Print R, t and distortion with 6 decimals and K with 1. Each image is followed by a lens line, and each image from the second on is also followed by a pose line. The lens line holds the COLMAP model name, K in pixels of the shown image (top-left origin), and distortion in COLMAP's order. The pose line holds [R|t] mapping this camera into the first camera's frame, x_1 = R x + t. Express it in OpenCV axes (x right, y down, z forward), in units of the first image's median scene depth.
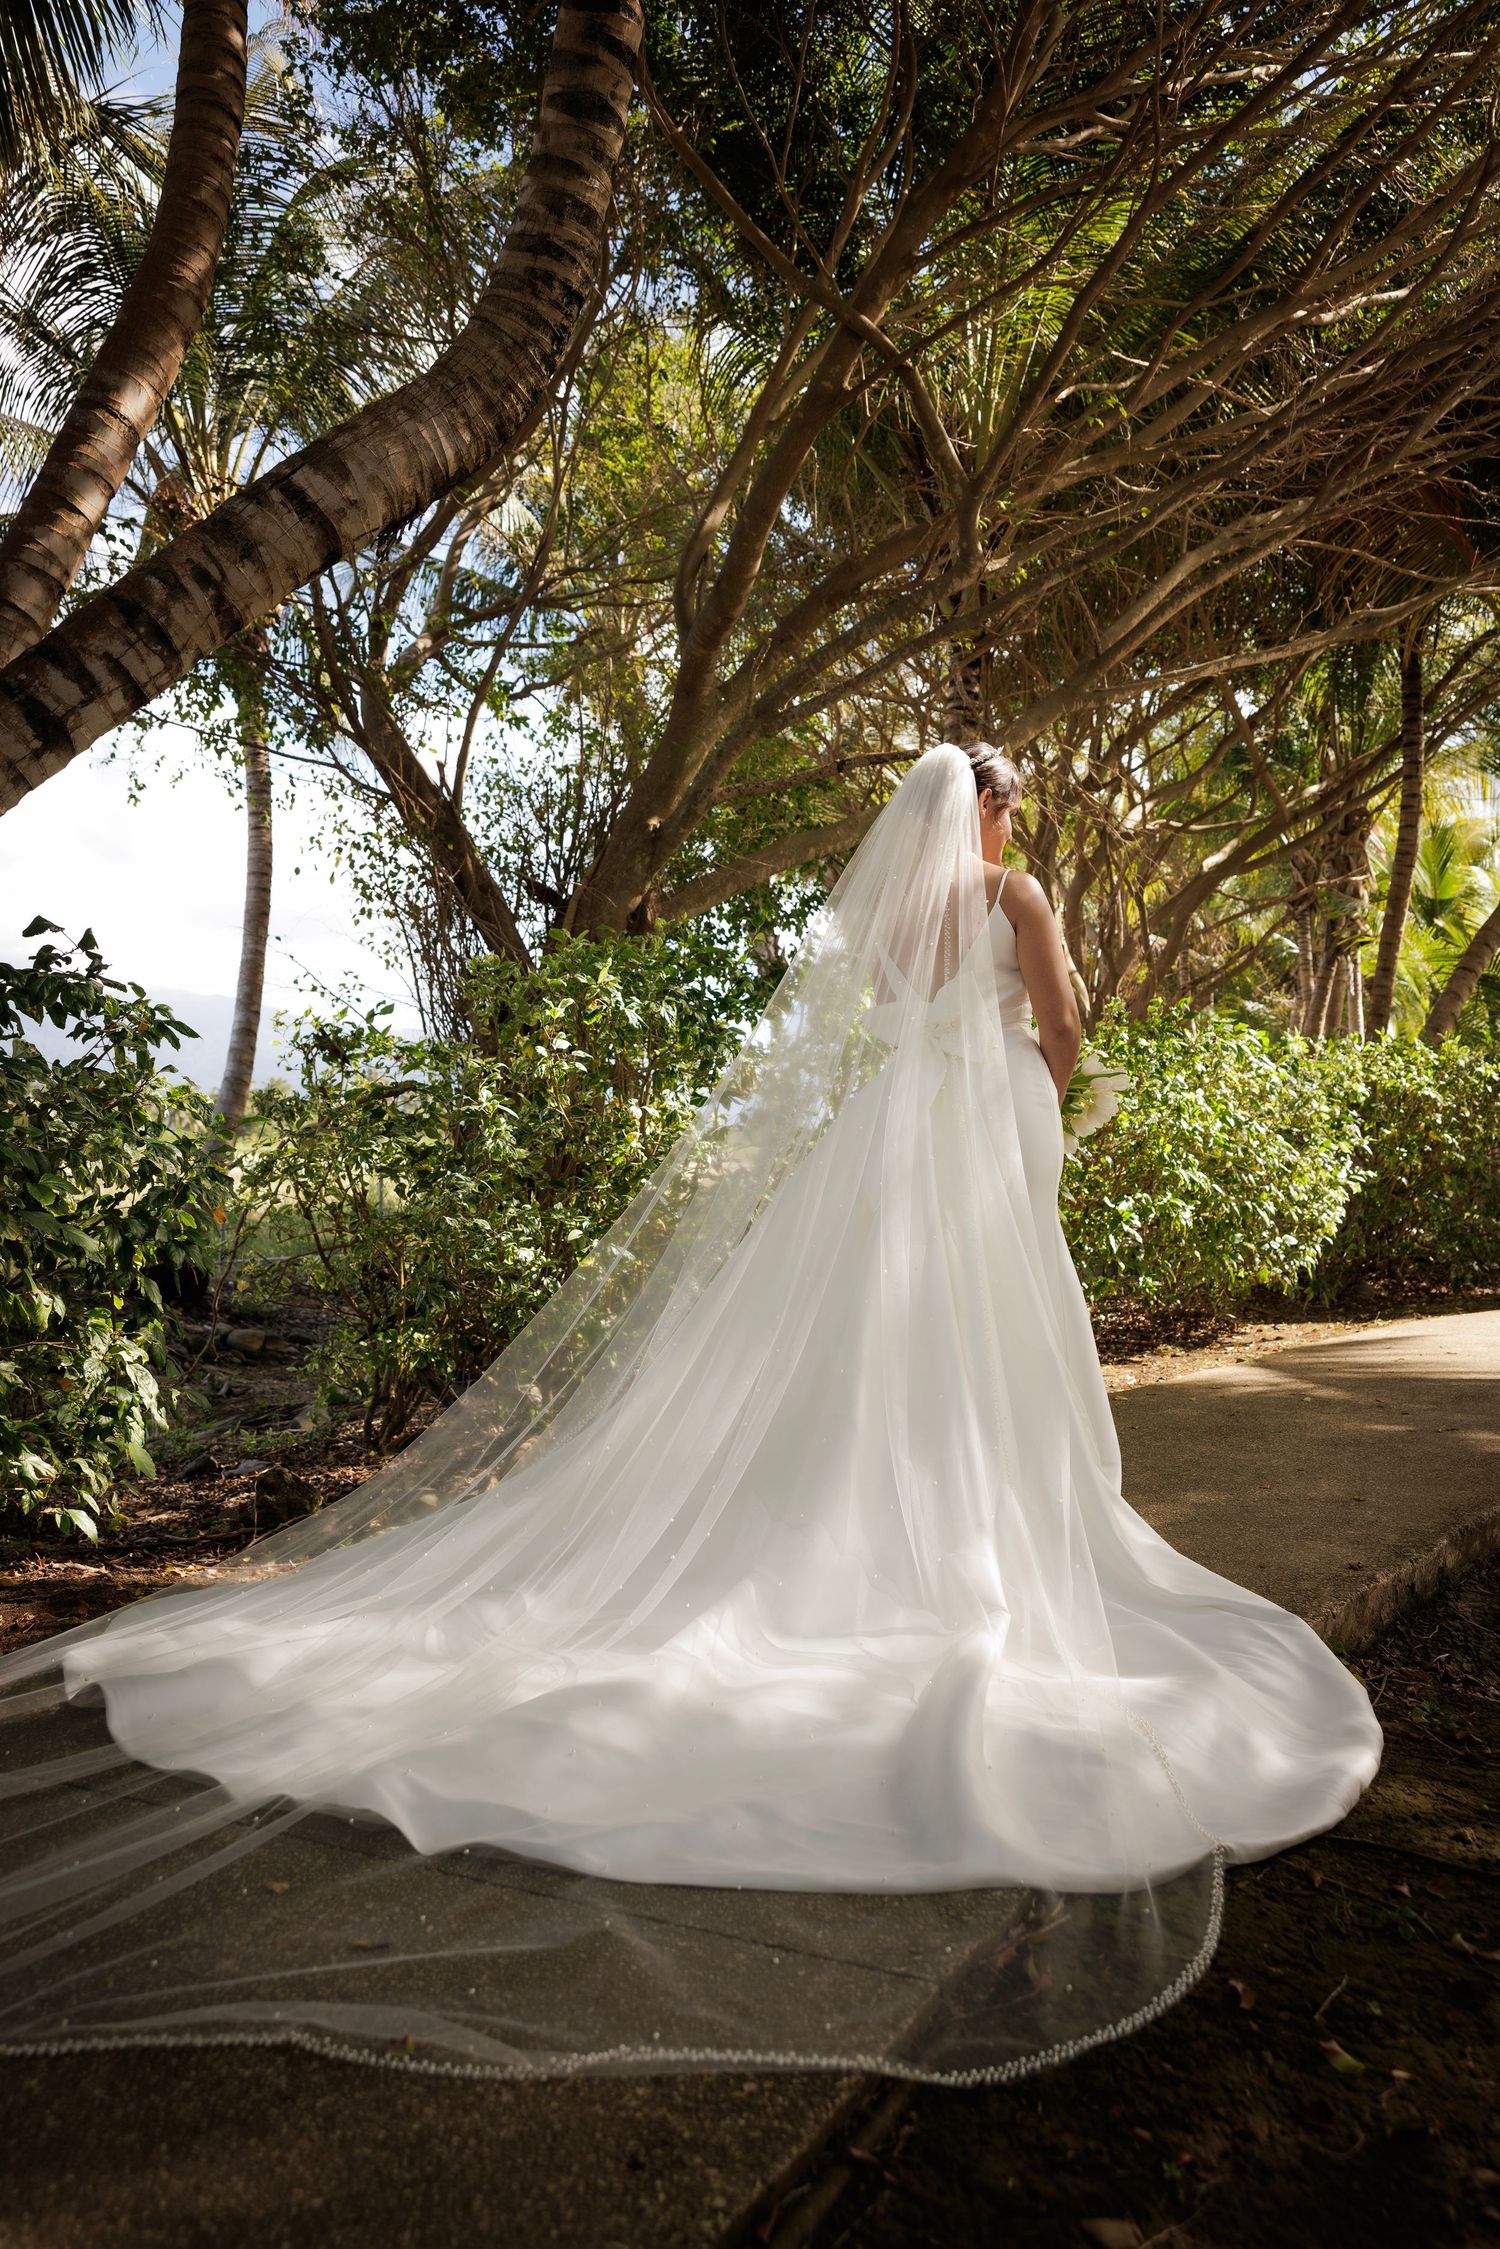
lens RADIAL K [[1788.6, 0, 750.0], [0, 1788.6, 1124.5], [0, 0, 1]] dist [0.002702, 0.008201]
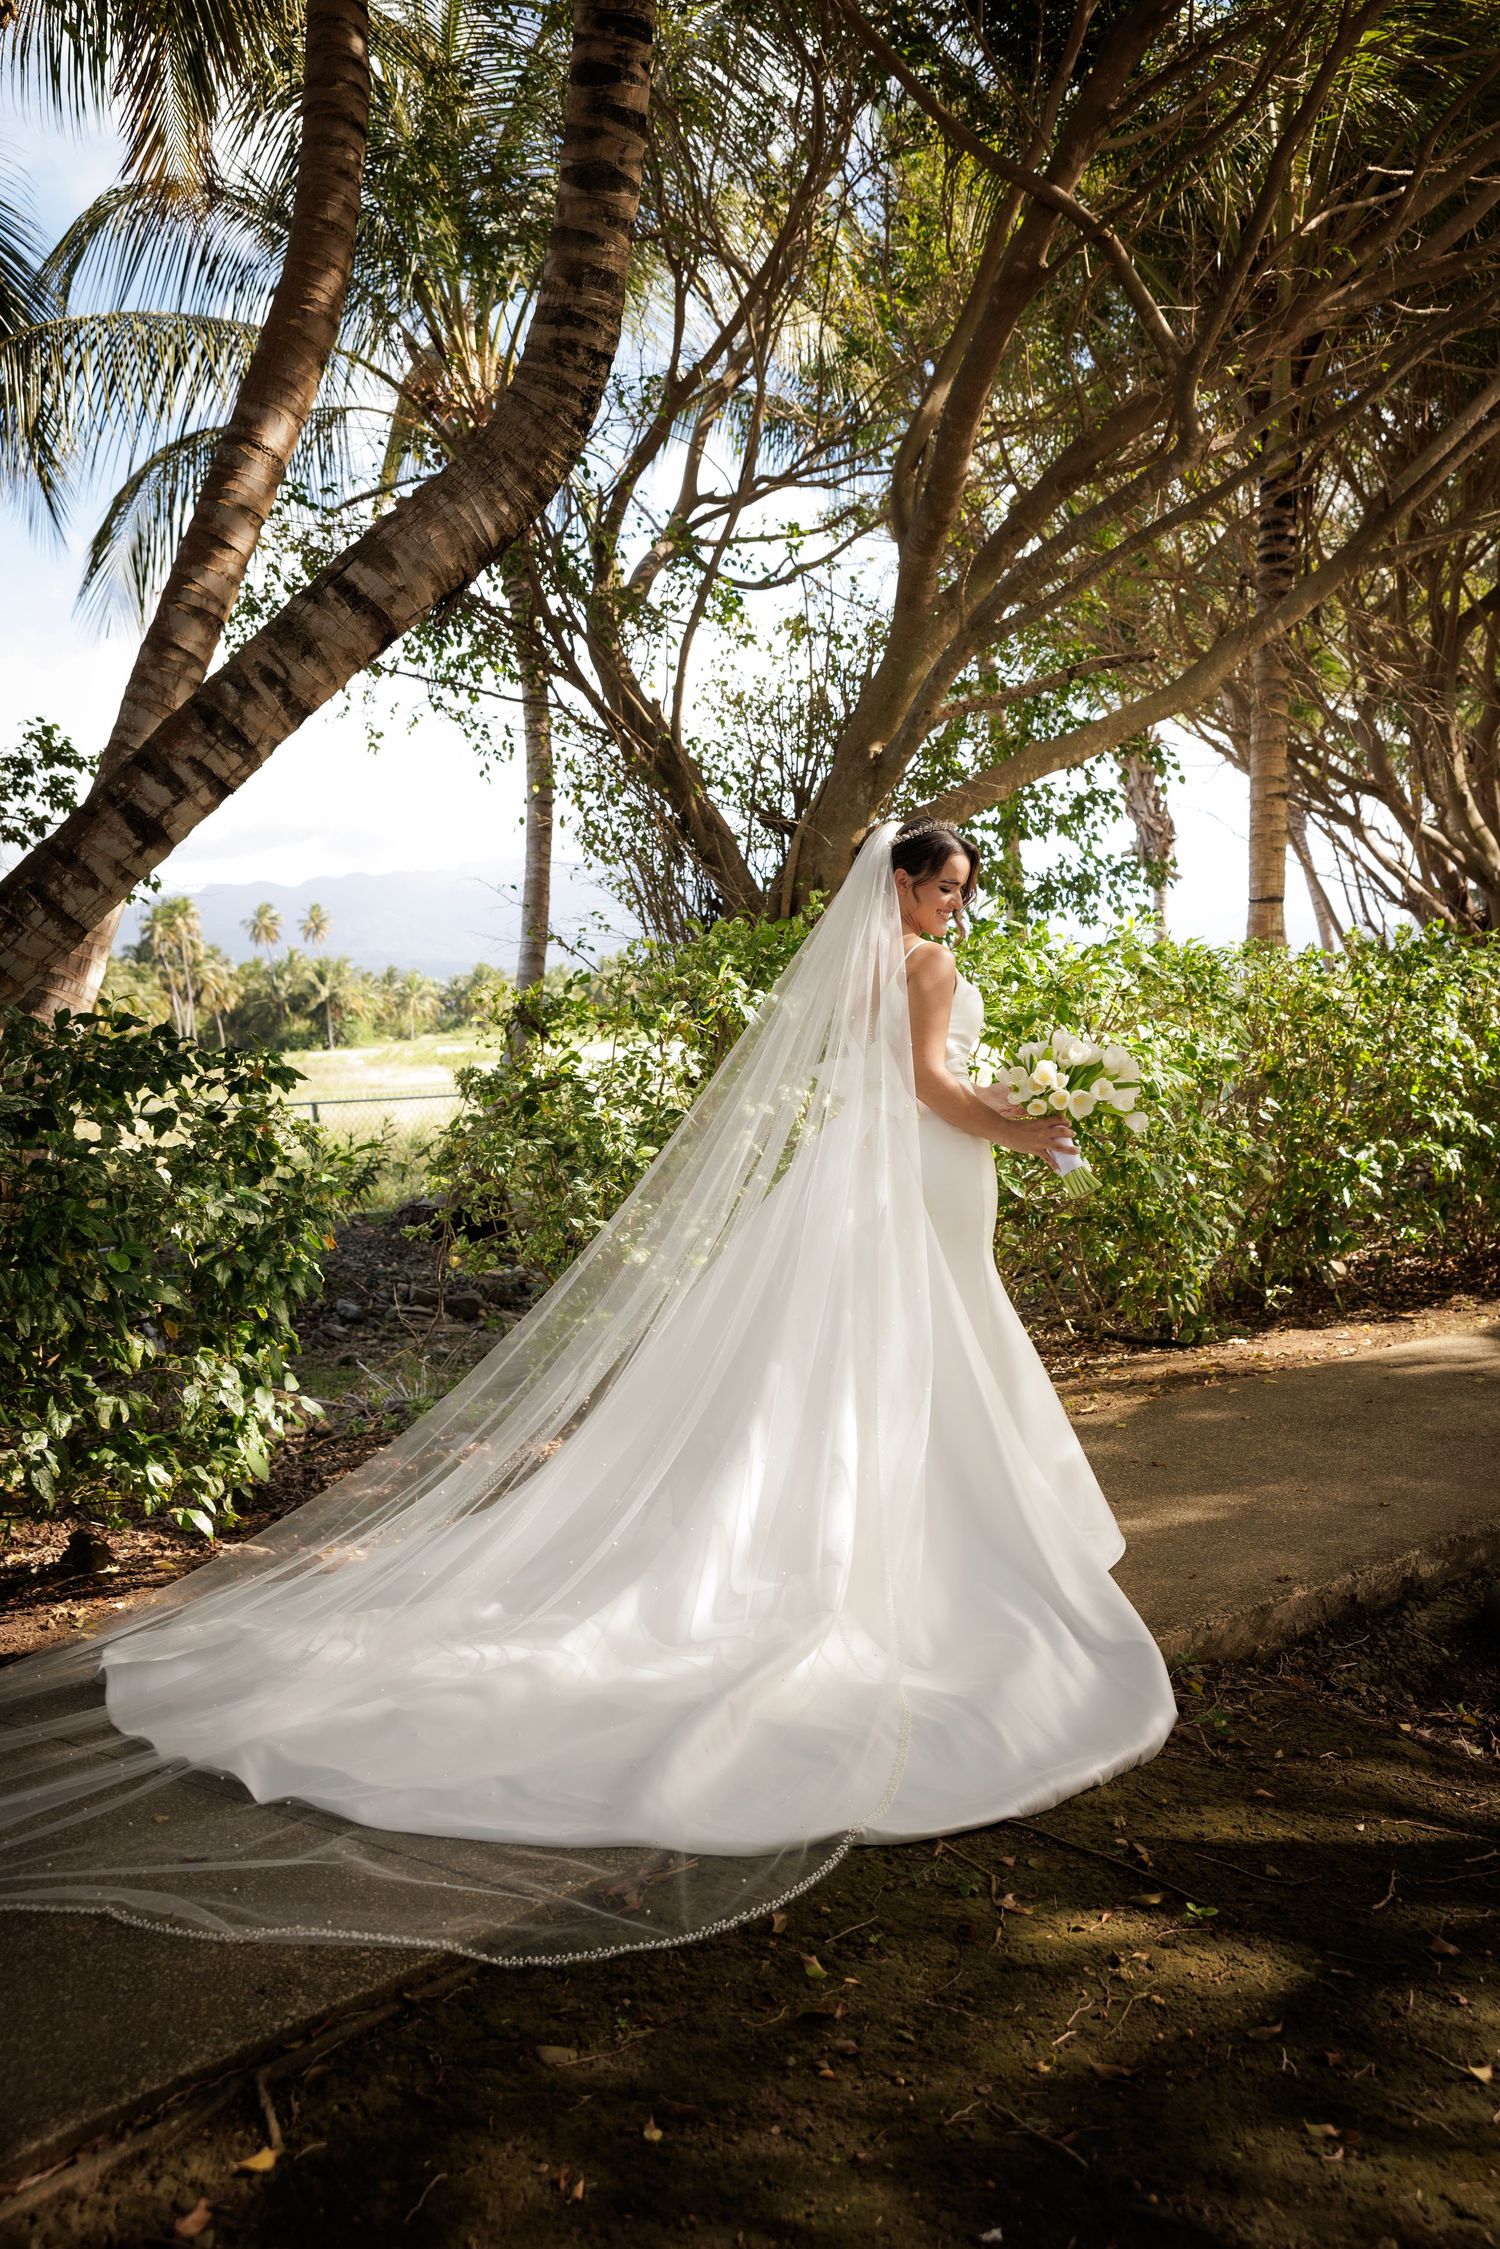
lens RADIAL K [[2119.6, 0, 745.4], [0, 2119.6, 1122.8], [0, 0, 1]] dist [0.003262, 0.008210]
pose [[0.973320, -0.031865, -0.227229, 0.141896], [0.047050, 0.996984, 0.061724, -0.050909], [0.224577, -0.070768, 0.971883, -0.121162]]
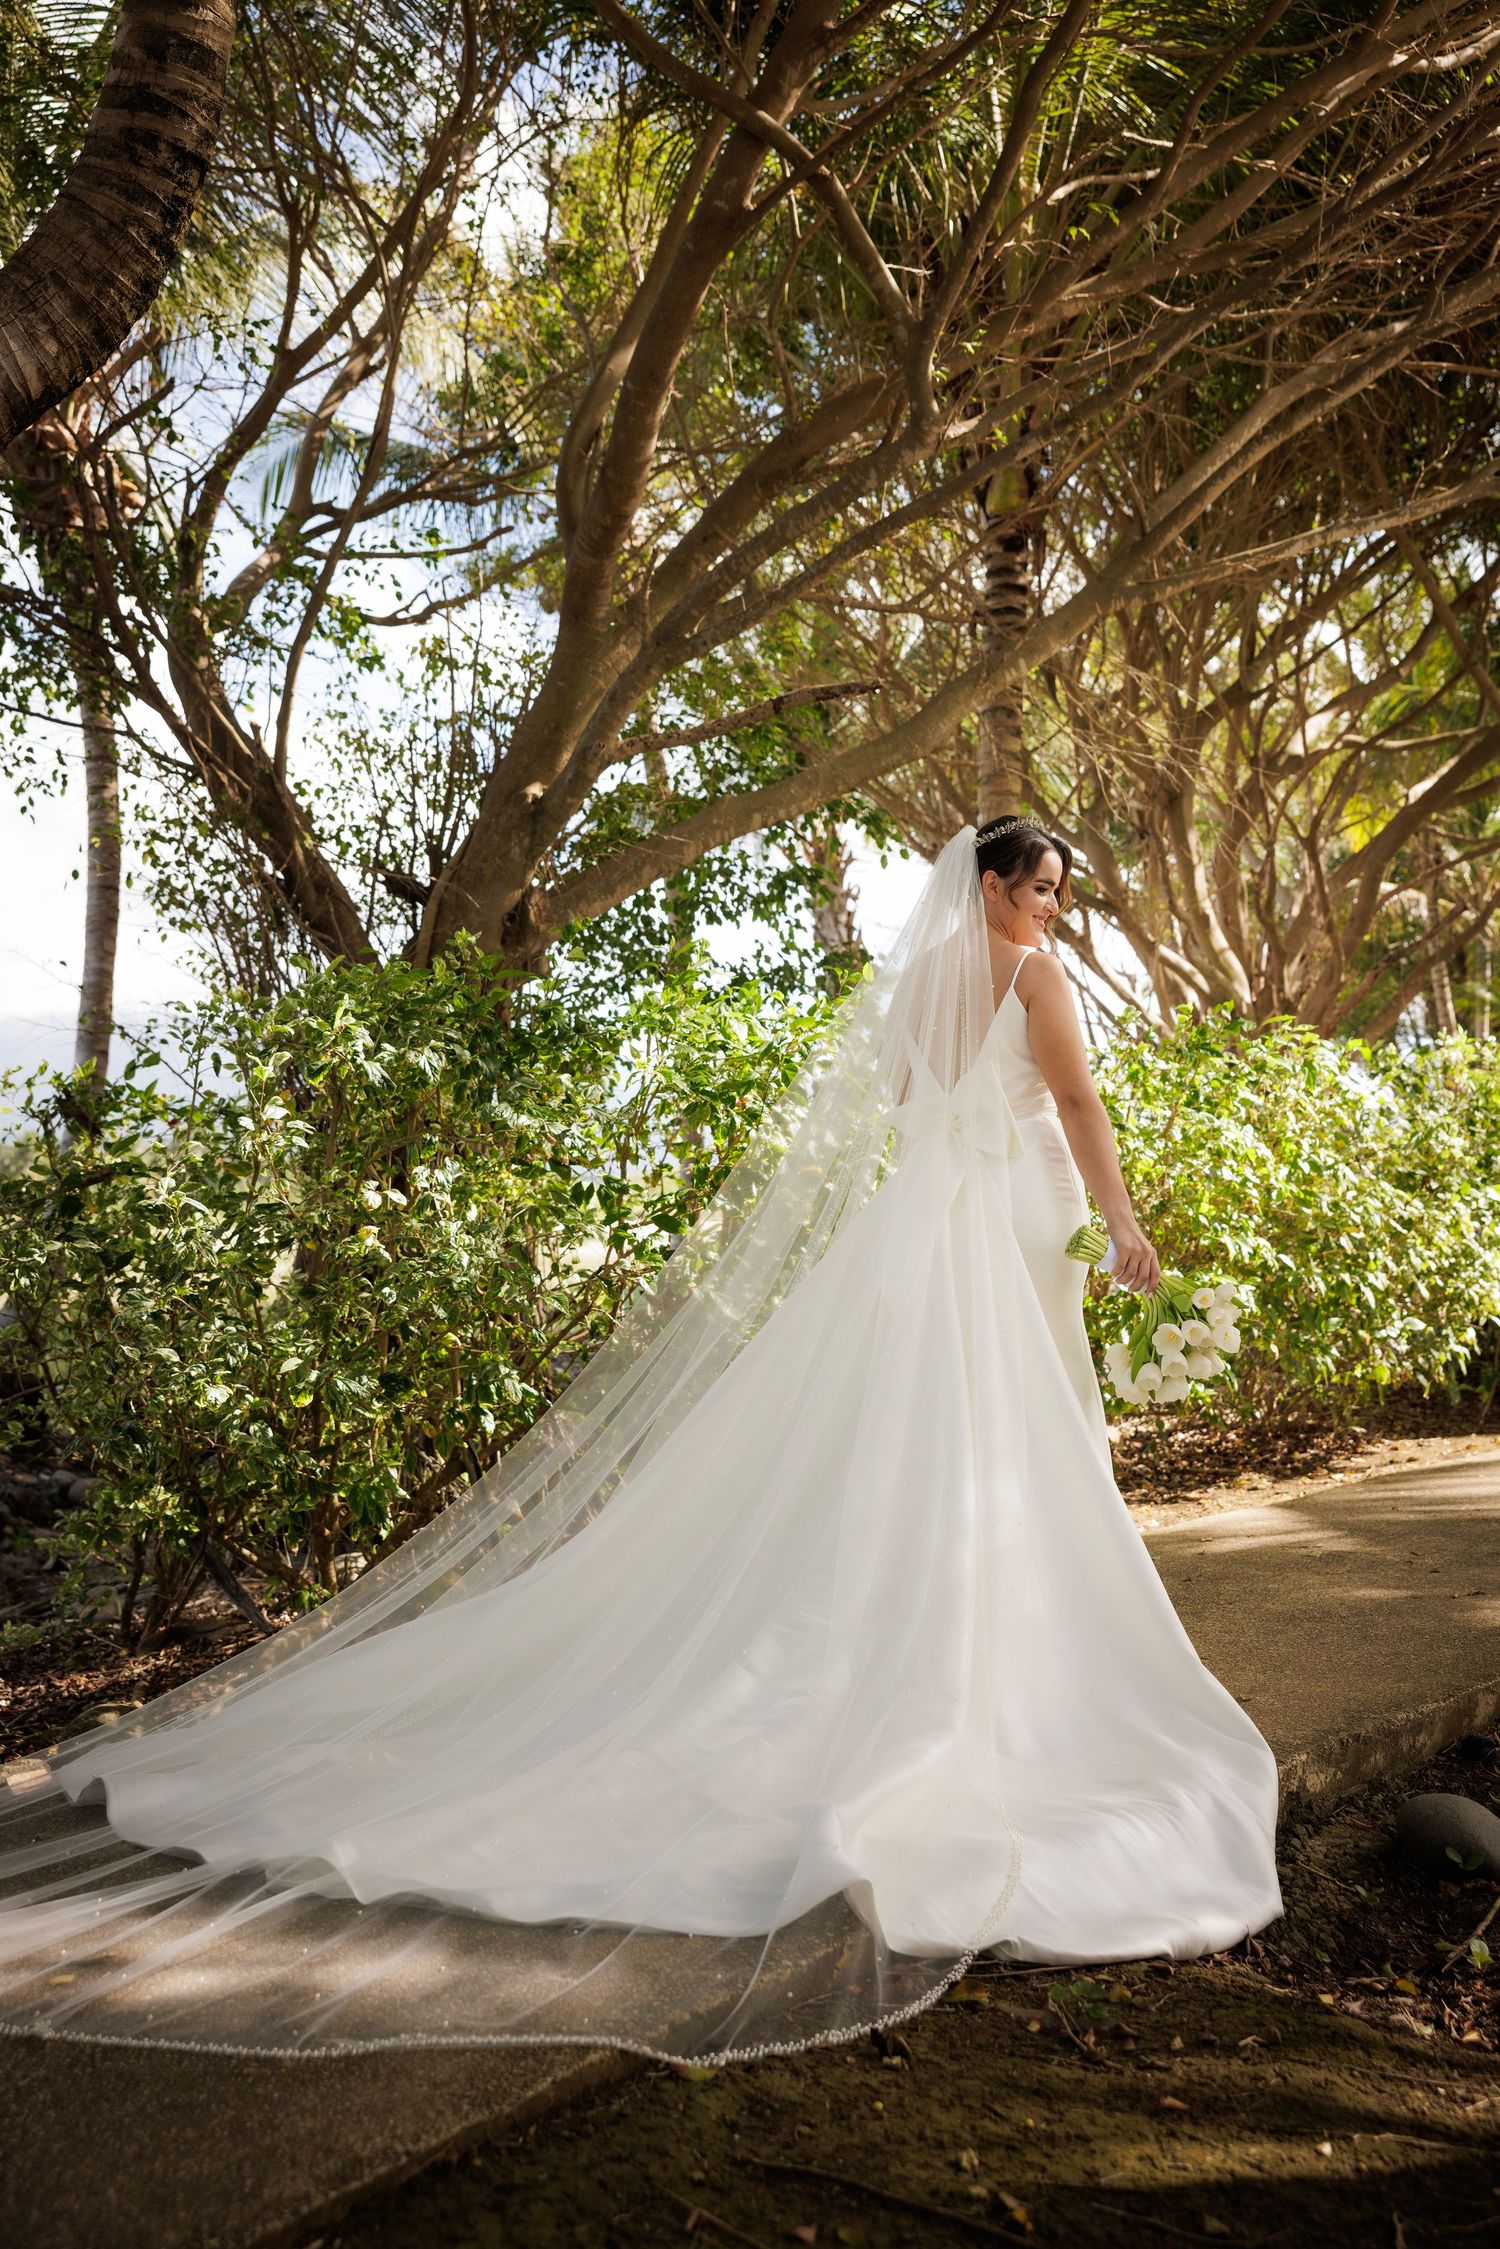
lens RADIAL K [[2470.4, 0, 762.6], [0, 2470.4, 1100.3], [0, 0, 1]] dist [-0.001646, 0.009058]
pose [[0.997404, -0.037130, -0.061691, 0.113036], [0.035566, 0.999022, -0.026259, -0.010420], [0.062605, 0.023997, 0.997750, -0.023550]]
